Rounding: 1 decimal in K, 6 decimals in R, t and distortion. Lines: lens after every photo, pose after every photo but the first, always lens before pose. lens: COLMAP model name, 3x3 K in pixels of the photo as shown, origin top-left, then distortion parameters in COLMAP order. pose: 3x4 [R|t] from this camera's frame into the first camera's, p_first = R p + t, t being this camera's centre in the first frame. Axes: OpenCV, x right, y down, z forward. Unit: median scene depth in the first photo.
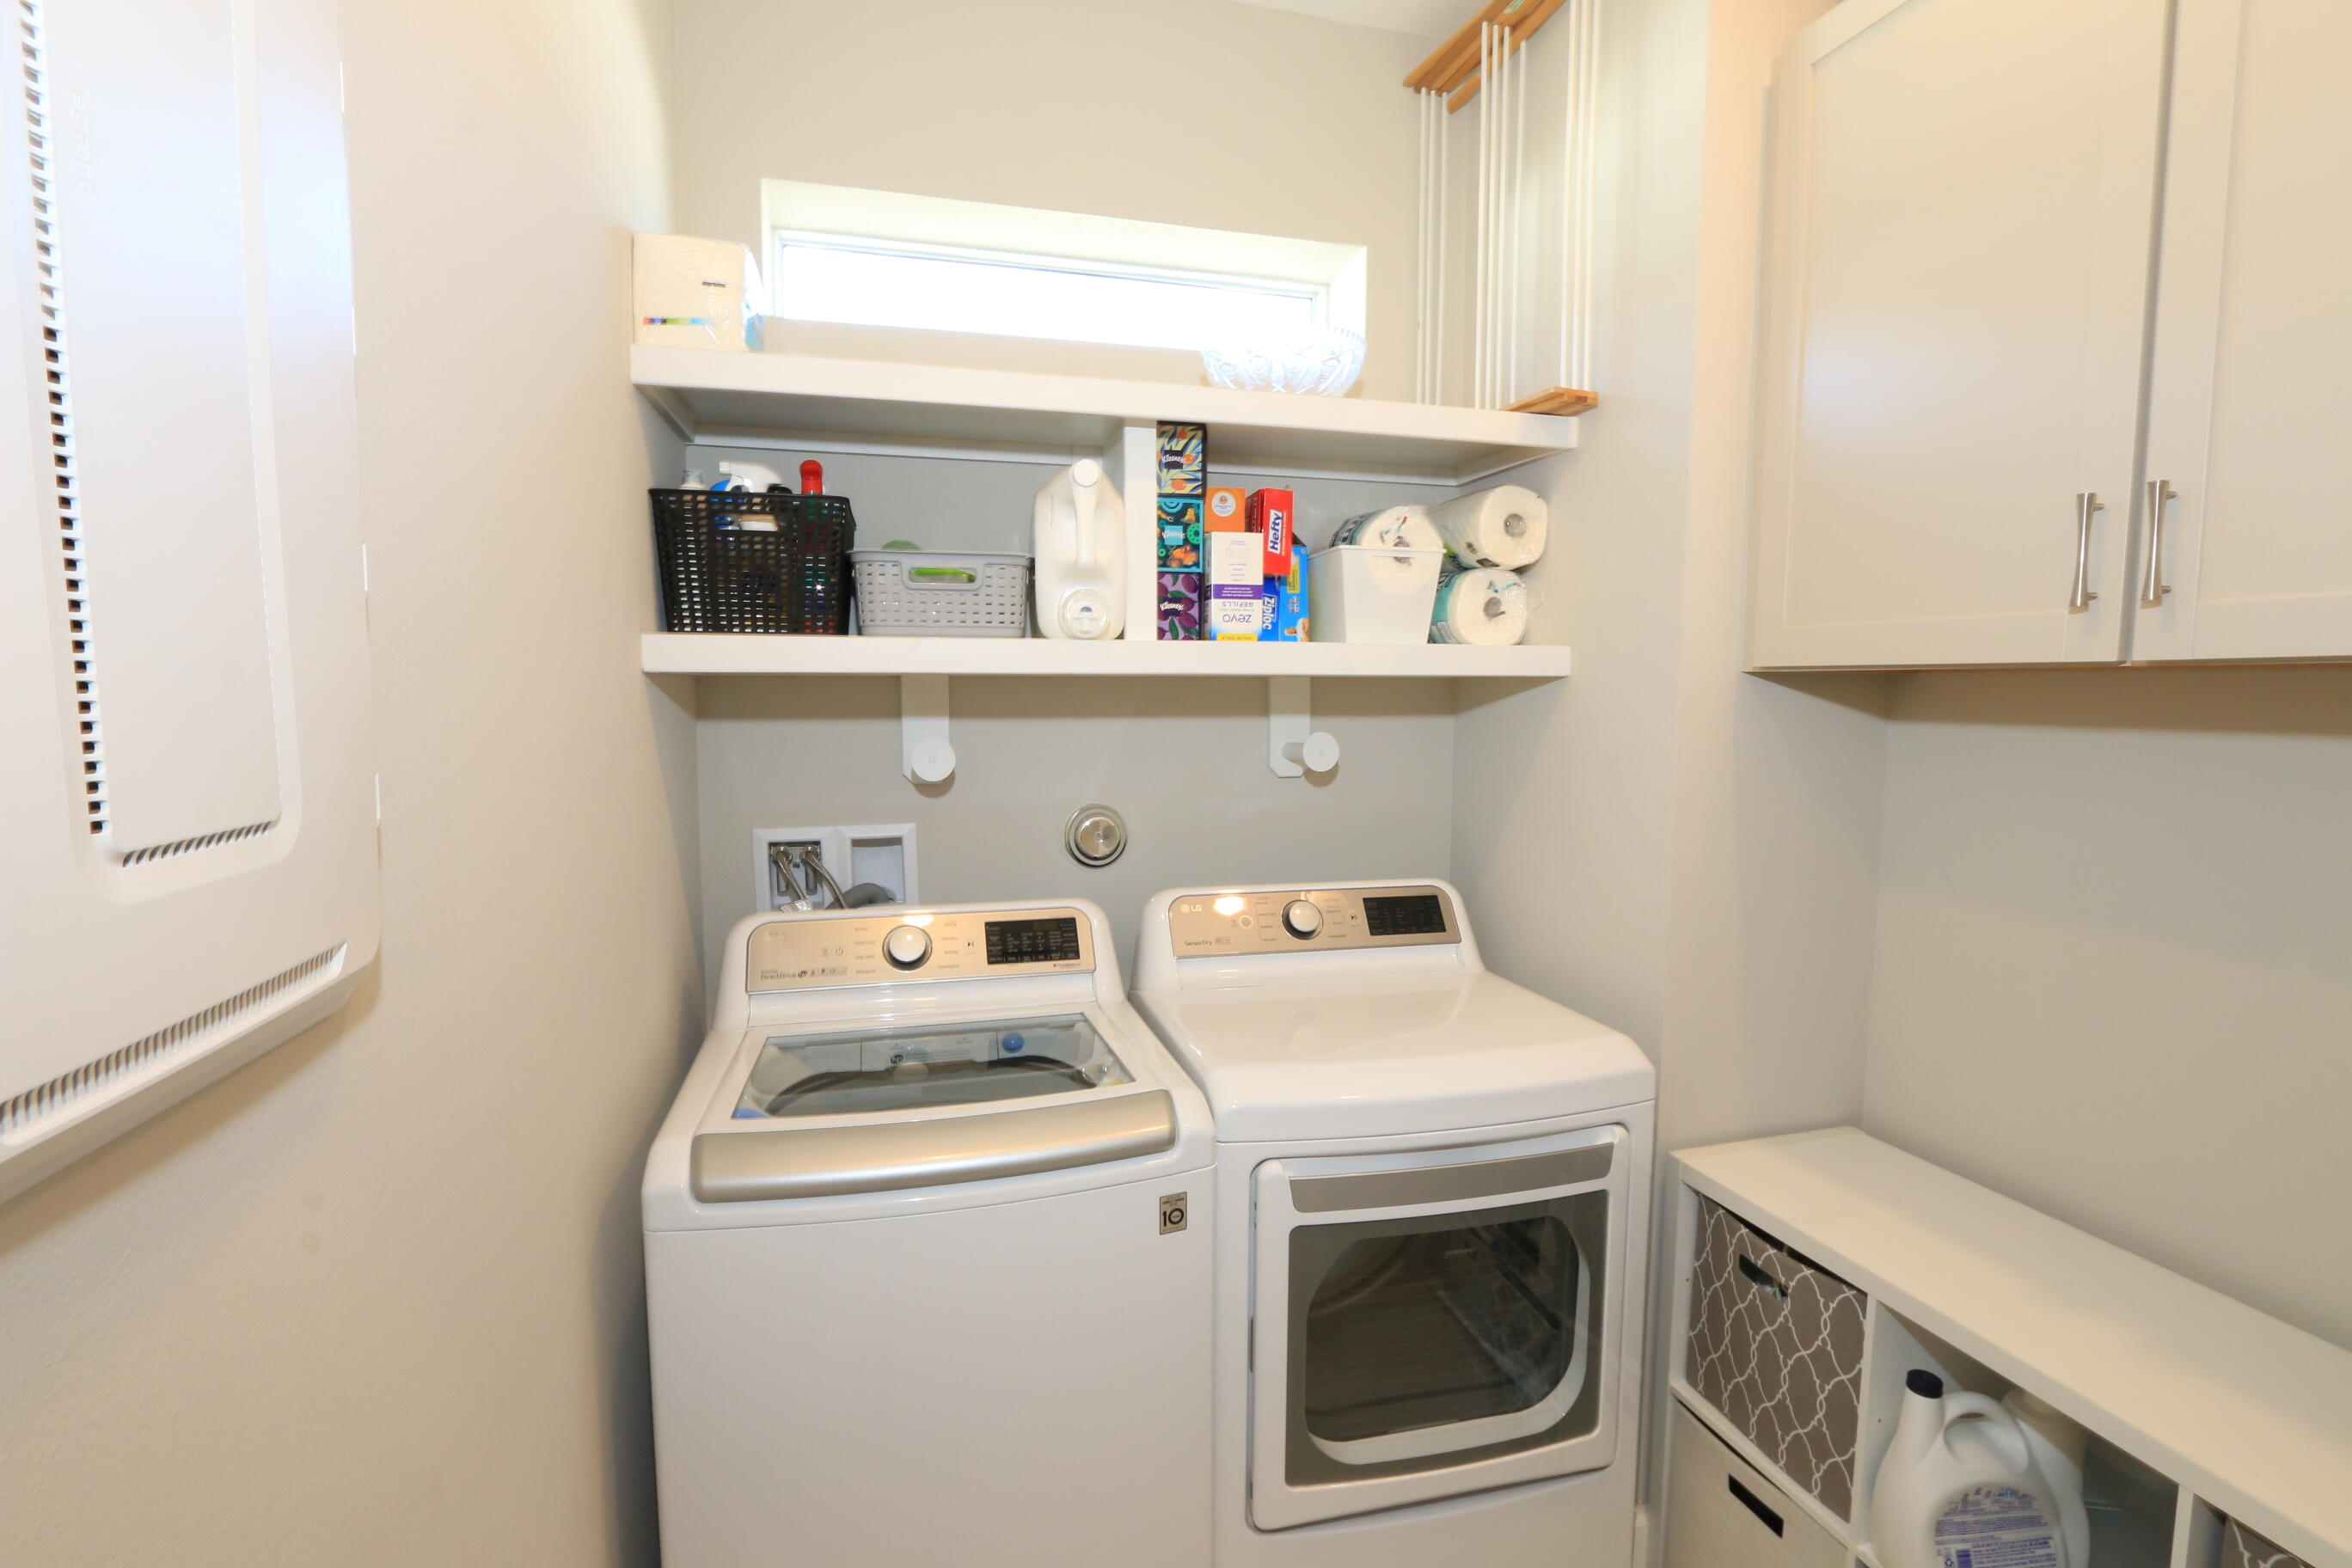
lens RADIAL K [[1099.5, 0, 1188.2], [0, 1099.5, 783.9], [0, 0, 1]] dist [-0.013658, 0.001134]
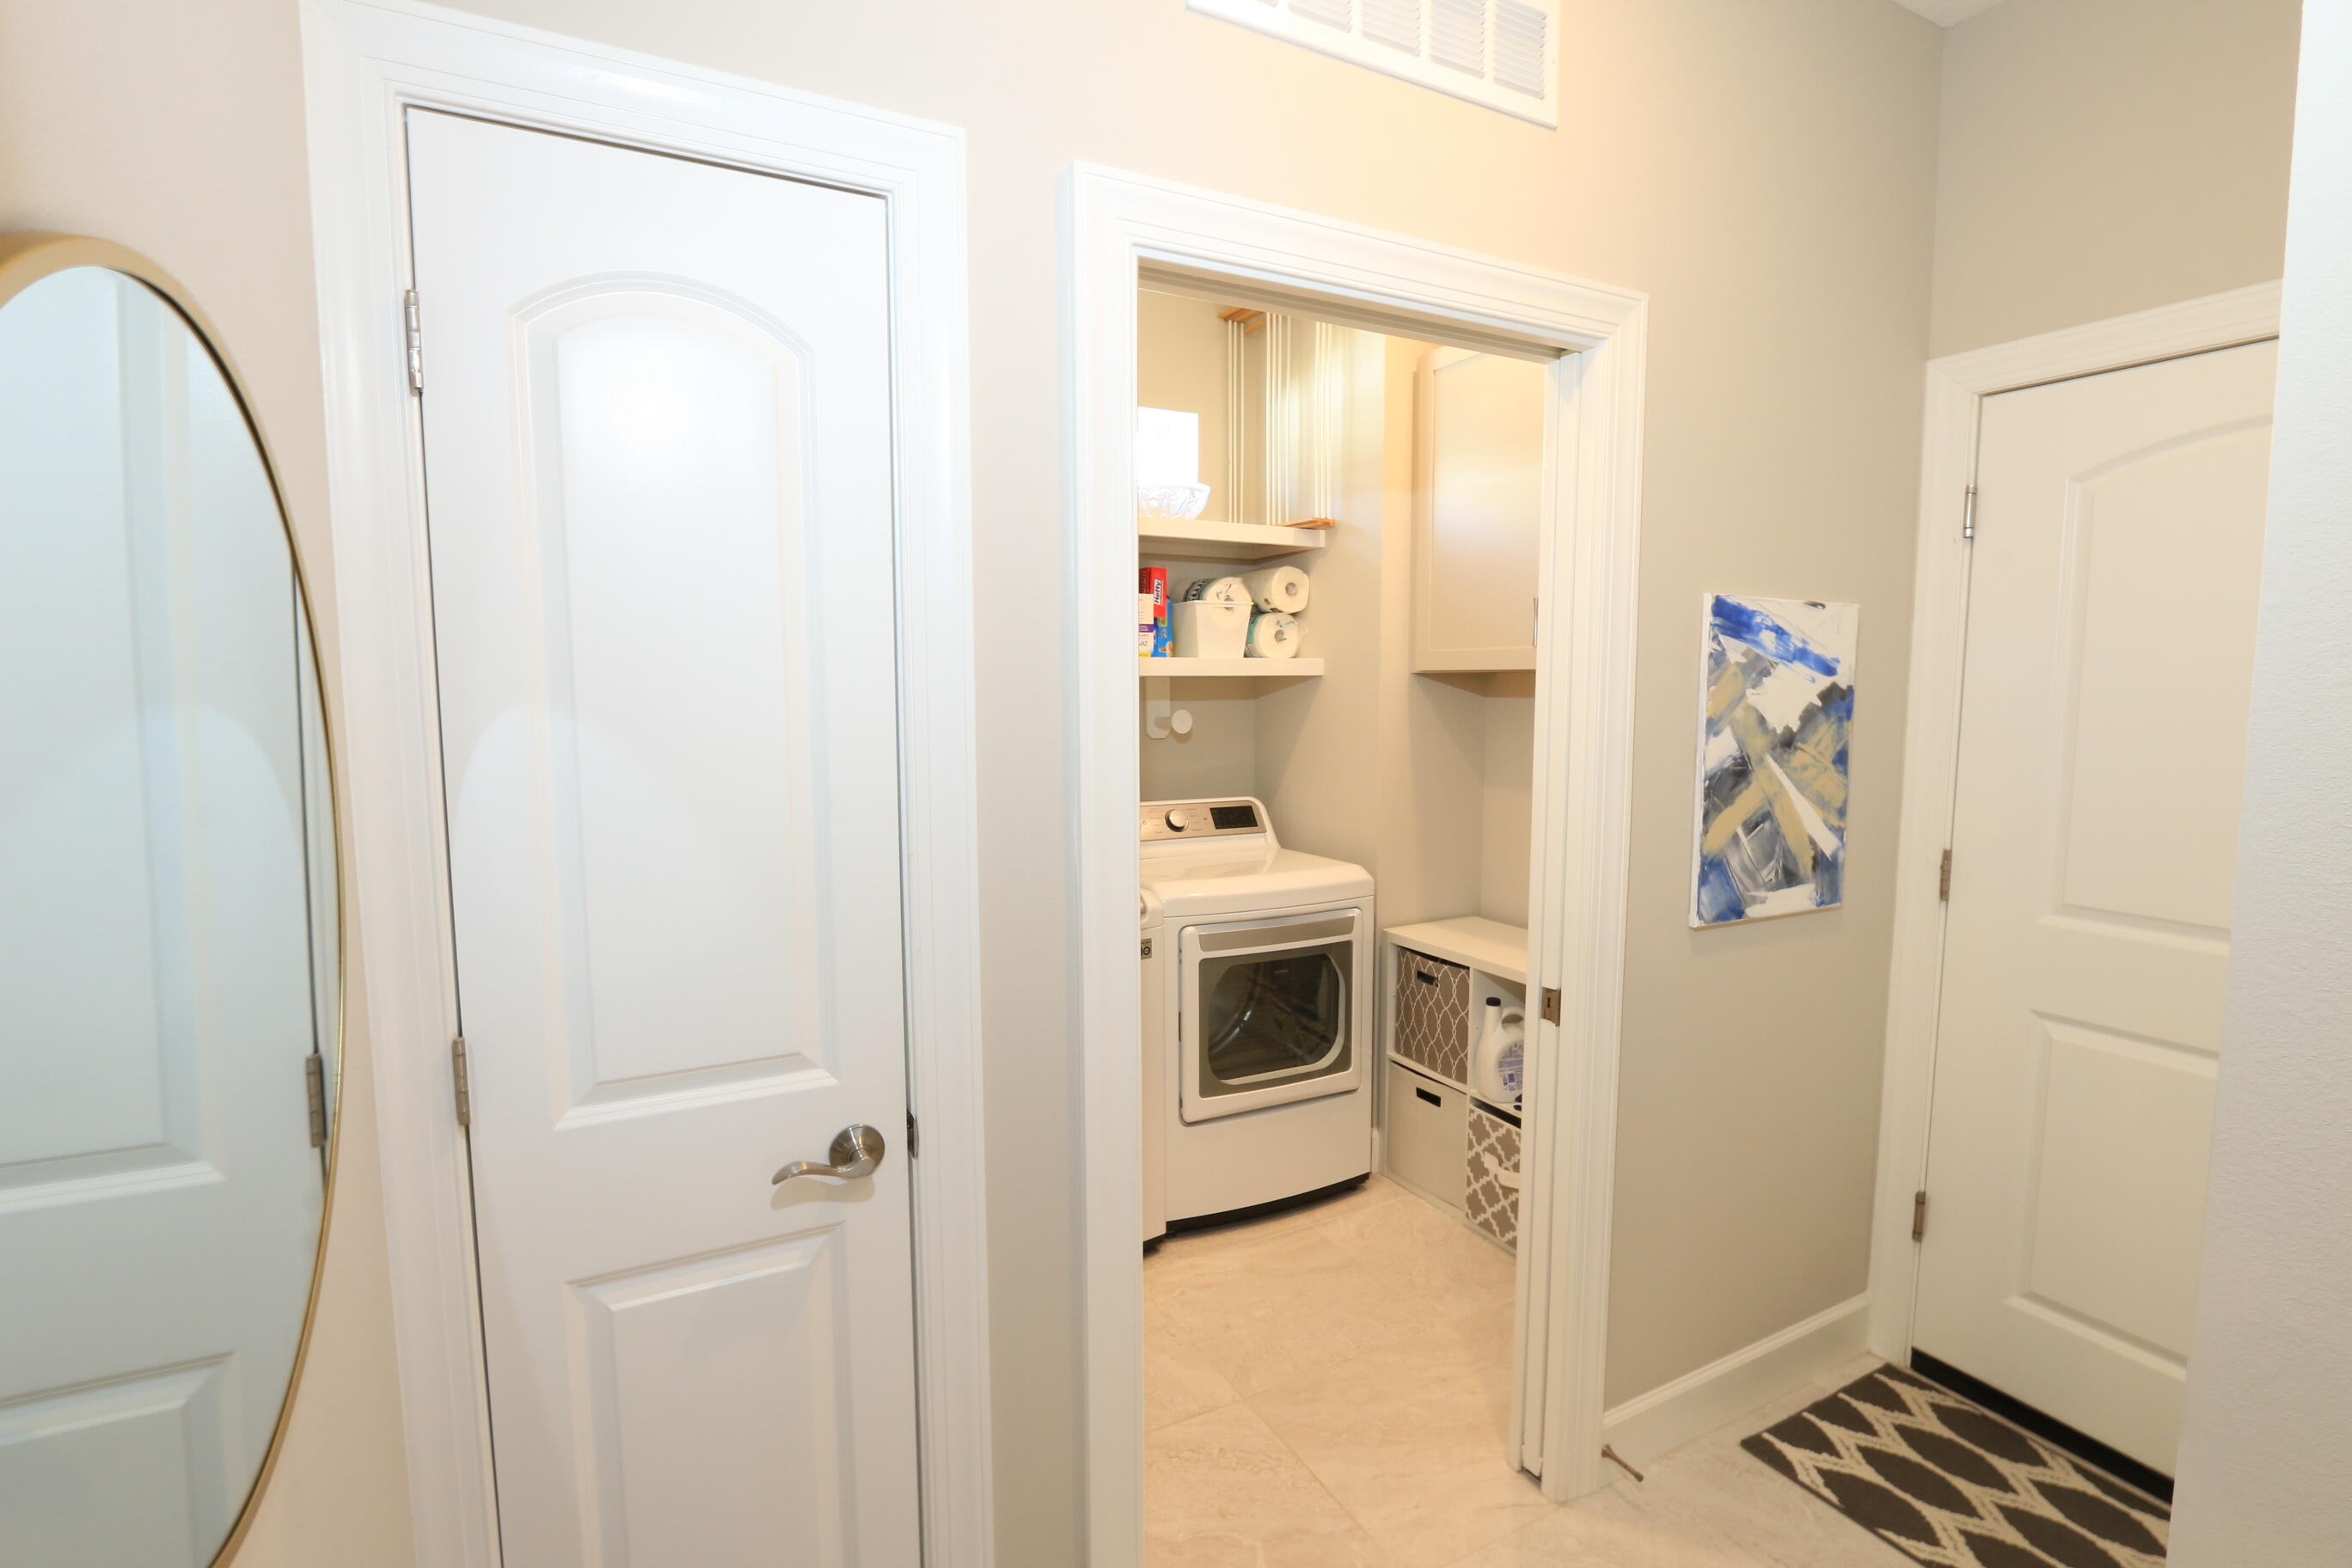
lens RADIAL K [[1099.5, 0, 1169.2], [0, 1099.5, 780.9], [0, 0, 1]] dist [-0.013658, 0.001134]
pose [[0.977529, -0.028502, 0.208863, -0.291174], [0.028183, 0.999593, 0.004506, 0.061084], [-0.208907, 0.001482, 0.977934, -0.732614]]
